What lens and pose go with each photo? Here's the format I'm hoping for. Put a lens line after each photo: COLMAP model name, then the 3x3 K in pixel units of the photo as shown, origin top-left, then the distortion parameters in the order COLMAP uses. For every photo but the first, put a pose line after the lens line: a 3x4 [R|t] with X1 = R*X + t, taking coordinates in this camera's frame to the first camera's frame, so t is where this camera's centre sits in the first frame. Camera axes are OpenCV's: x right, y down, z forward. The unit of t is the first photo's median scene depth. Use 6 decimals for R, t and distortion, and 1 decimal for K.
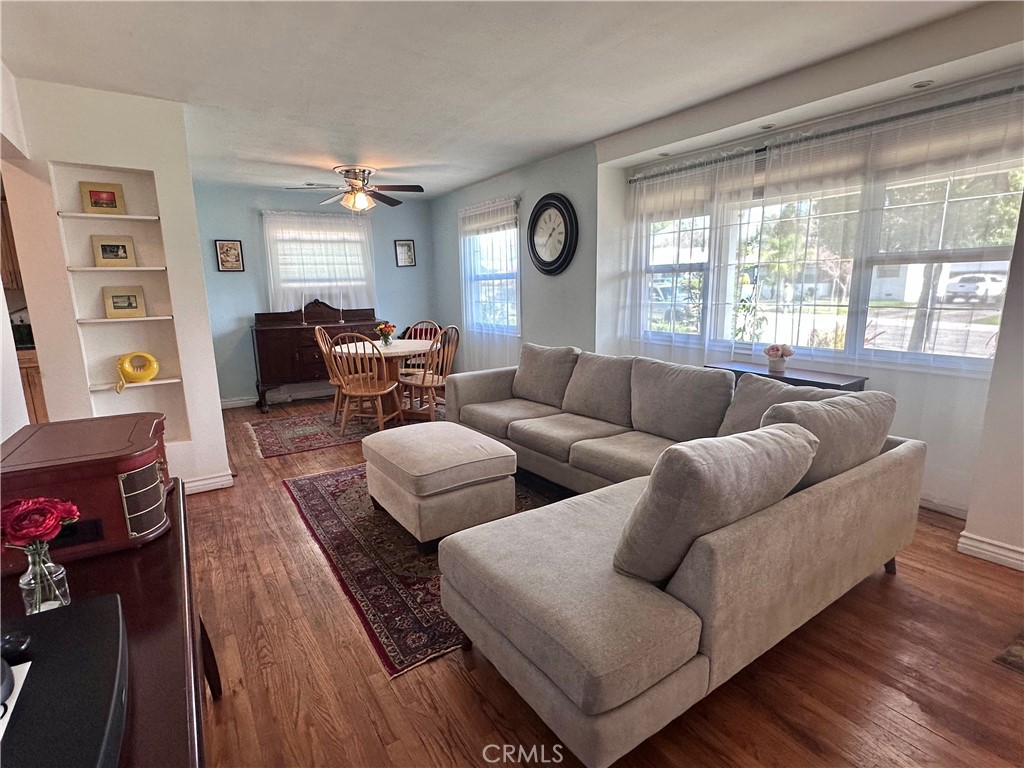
lens RADIAL K [[512.1, 0, 525.0], [0, 512.1, 385.0], [0, 0, 1]] dist [-0.002815, 0.000402]
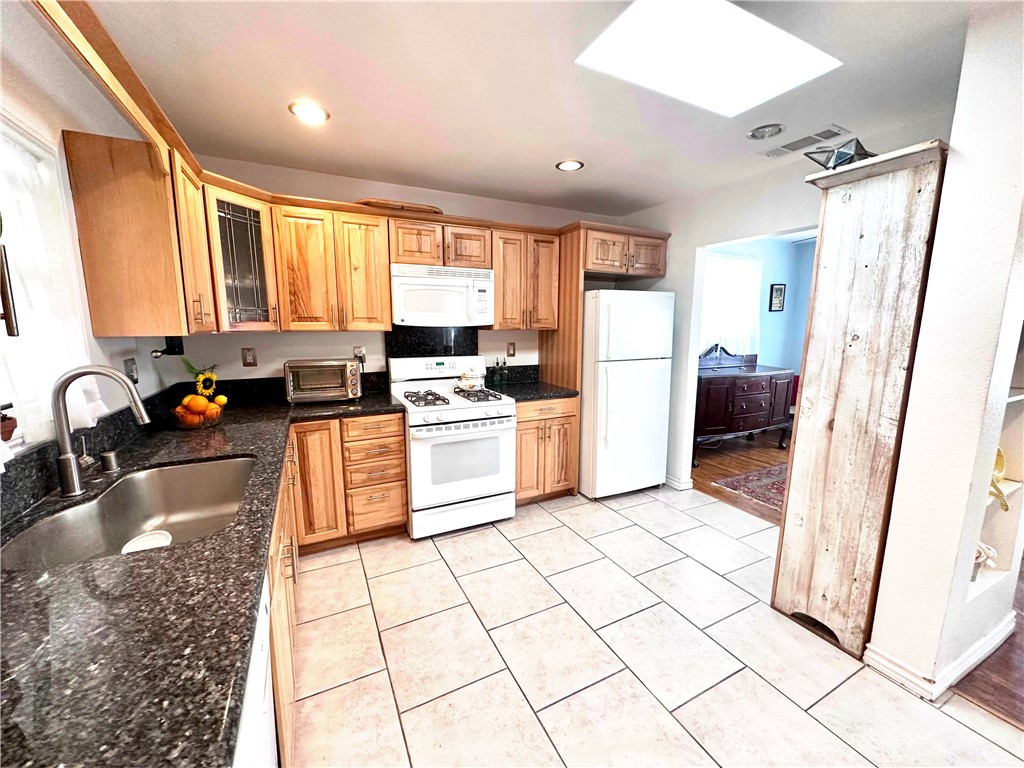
lens RADIAL K [[406.2, 0, 514.3], [0, 406.2, 387.2], [0, 0, 1]] dist [-0.007526, 0.000103]
pose [[0.990134, 0.044641, -0.132822, -0.751815], [-0.049355, 0.998255, -0.032416, -0.048991], [0.131144, 0.038651, 0.990610, 0.228329]]
